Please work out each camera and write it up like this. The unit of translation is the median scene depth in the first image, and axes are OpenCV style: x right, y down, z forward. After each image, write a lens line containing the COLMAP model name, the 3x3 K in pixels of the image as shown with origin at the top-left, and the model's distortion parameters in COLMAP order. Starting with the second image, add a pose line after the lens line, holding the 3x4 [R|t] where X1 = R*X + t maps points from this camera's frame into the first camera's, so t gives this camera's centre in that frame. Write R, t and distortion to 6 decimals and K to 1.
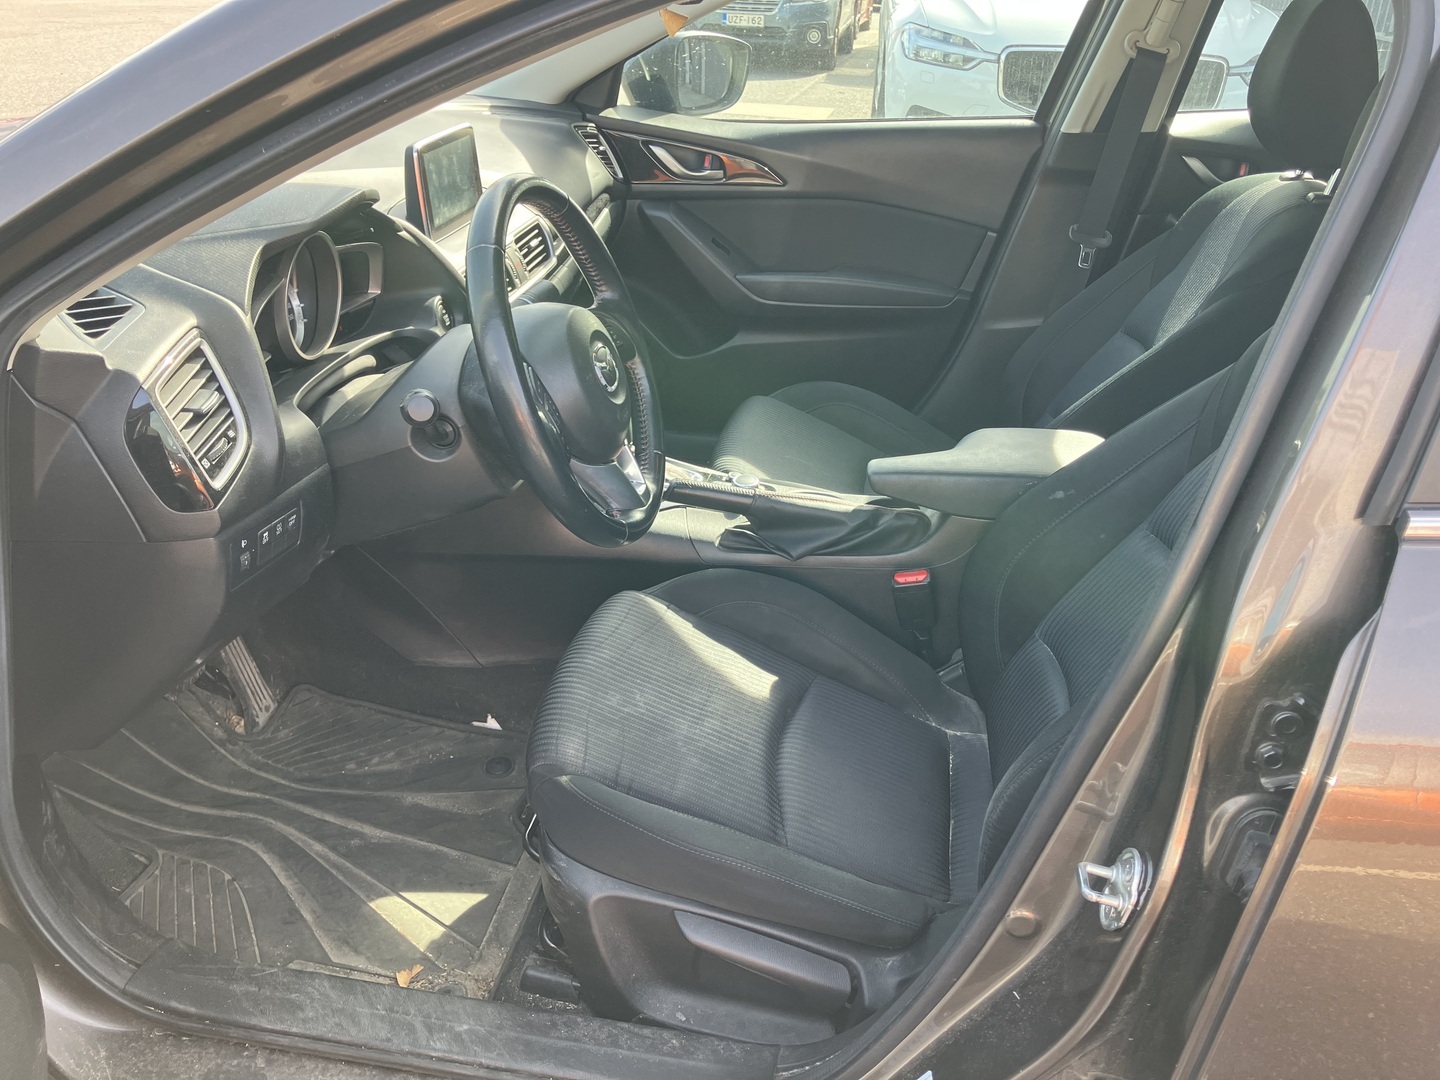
lens RADIAL K [[1175.7, 0, 723.1], [0, 1175.7, 541.3], [0, 0, 1]] dist [0.016487, 0.000130]
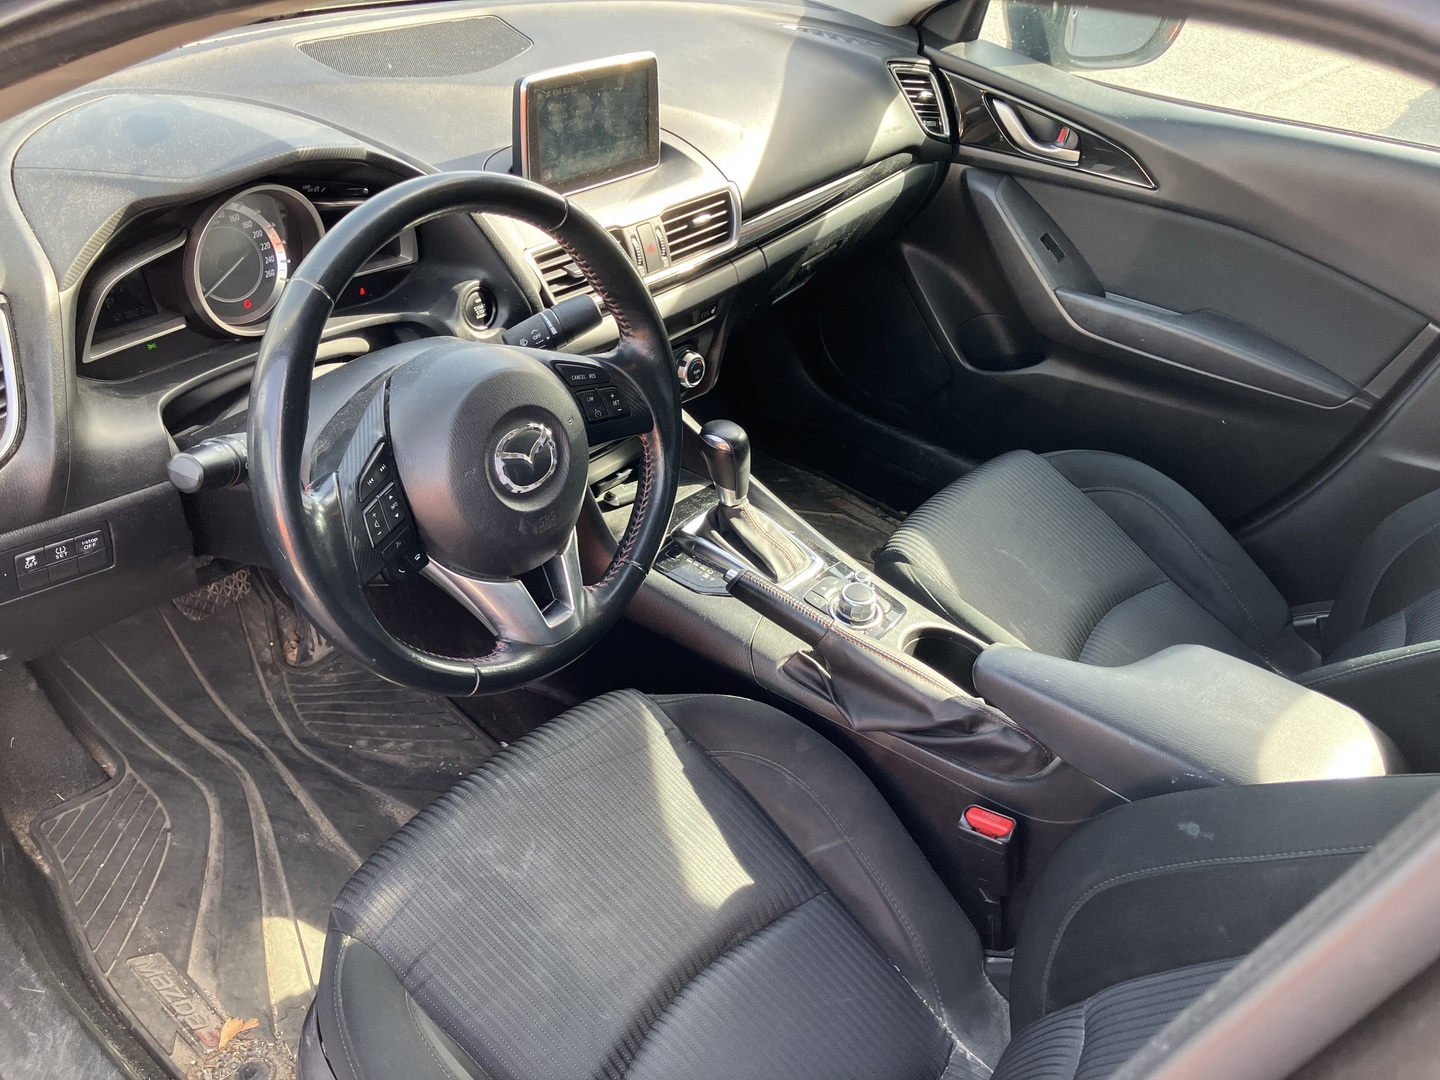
lens RADIAL K [[1175.7, 0, 718.0], [0, 1175.7, 538.6], [0, 0, 1]] dist [0.016487, 0.000130]
pose [[0.872955, 0.324720, -0.364015, 0.216546], [-0.284906, 0.945131, 0.159866, -0.192477], [0.395953, -0.035846, 0.917571, 0.294840]]
